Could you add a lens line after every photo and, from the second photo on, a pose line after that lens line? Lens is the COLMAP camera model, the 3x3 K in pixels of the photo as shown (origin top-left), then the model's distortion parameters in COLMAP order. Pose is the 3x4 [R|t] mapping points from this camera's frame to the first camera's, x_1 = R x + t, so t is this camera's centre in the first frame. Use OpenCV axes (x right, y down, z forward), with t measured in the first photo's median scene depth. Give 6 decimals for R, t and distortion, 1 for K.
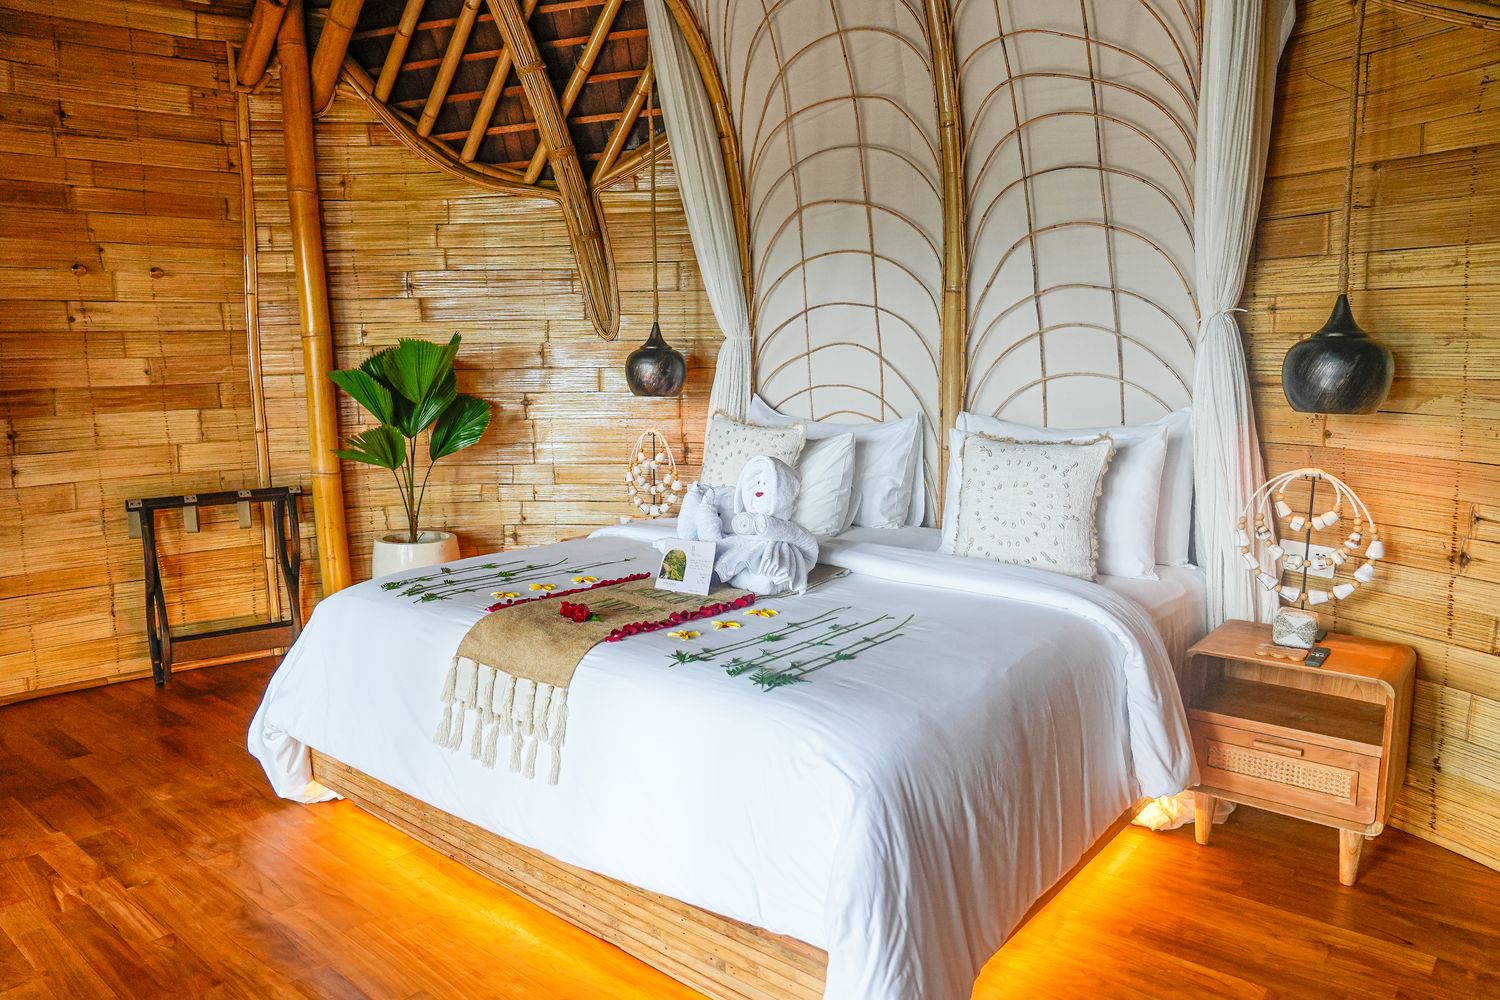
lens RADIAL K [[1020.5, 0, 749.7], [0, 1020.5, 506.5], [0, 0, 1]] dist [-0.024395, 0.004726]
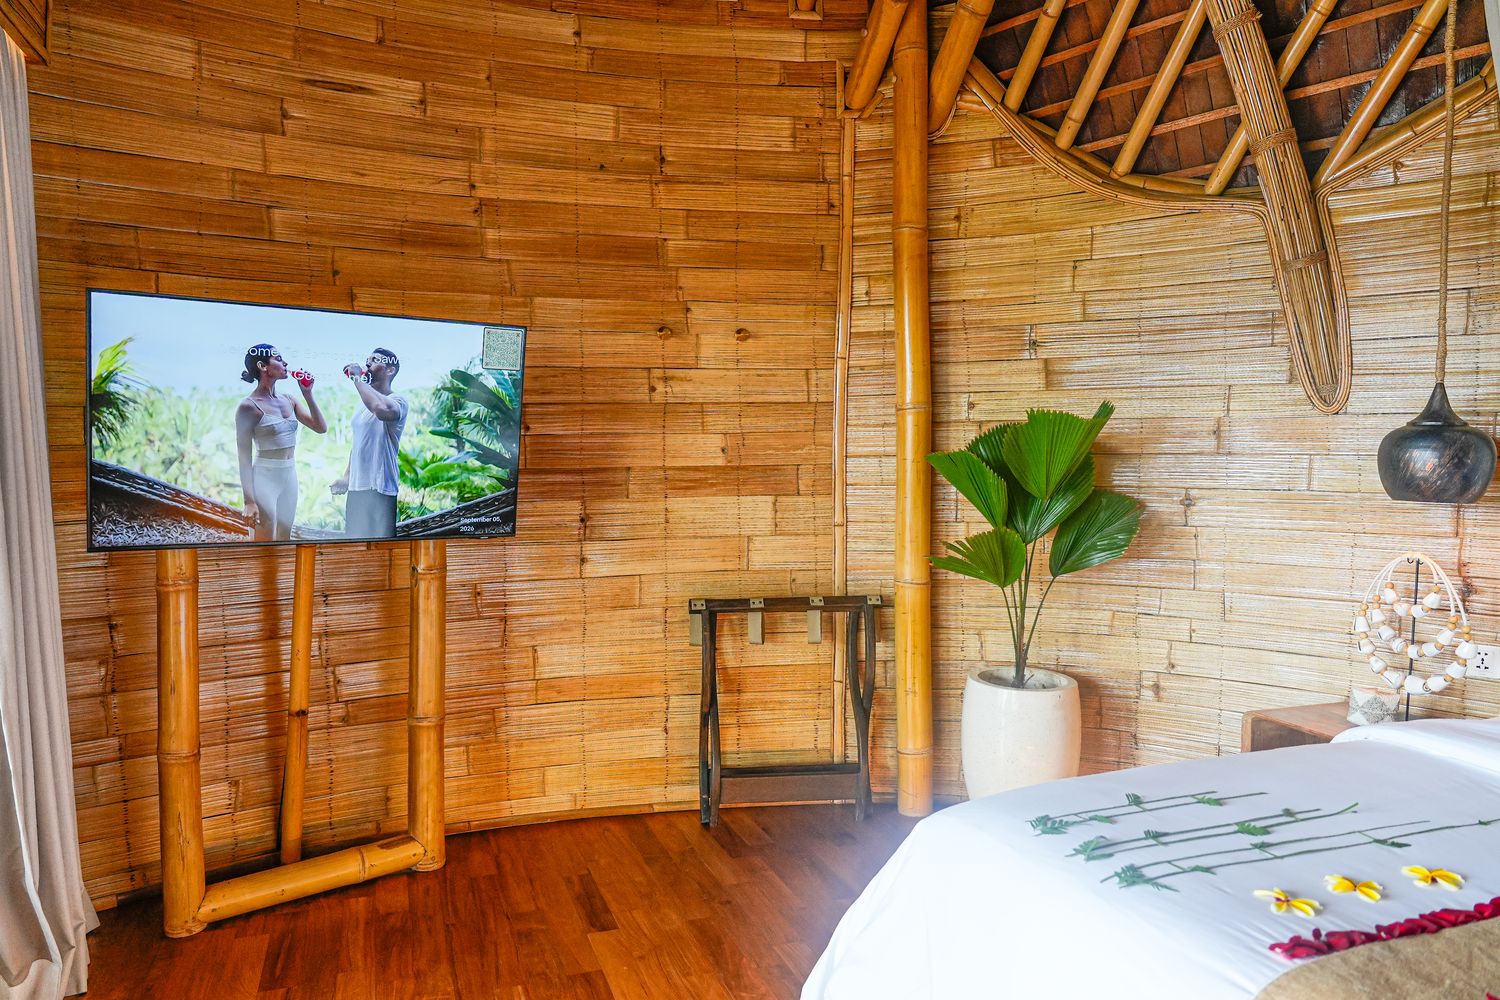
lens RADIAL K [[1022.3, 0, 750.0], [0, 1022.3, 500.0], [0, 0, 1]] dist [-0.001138, -0.000130]
pose [[0.866892, 0.037073, -0.497115, -0.139687], [-0.081498, 0.994354, -0.067964, -0.032827], [0.491789, 0.099431, 0.865019, 0.257078]]
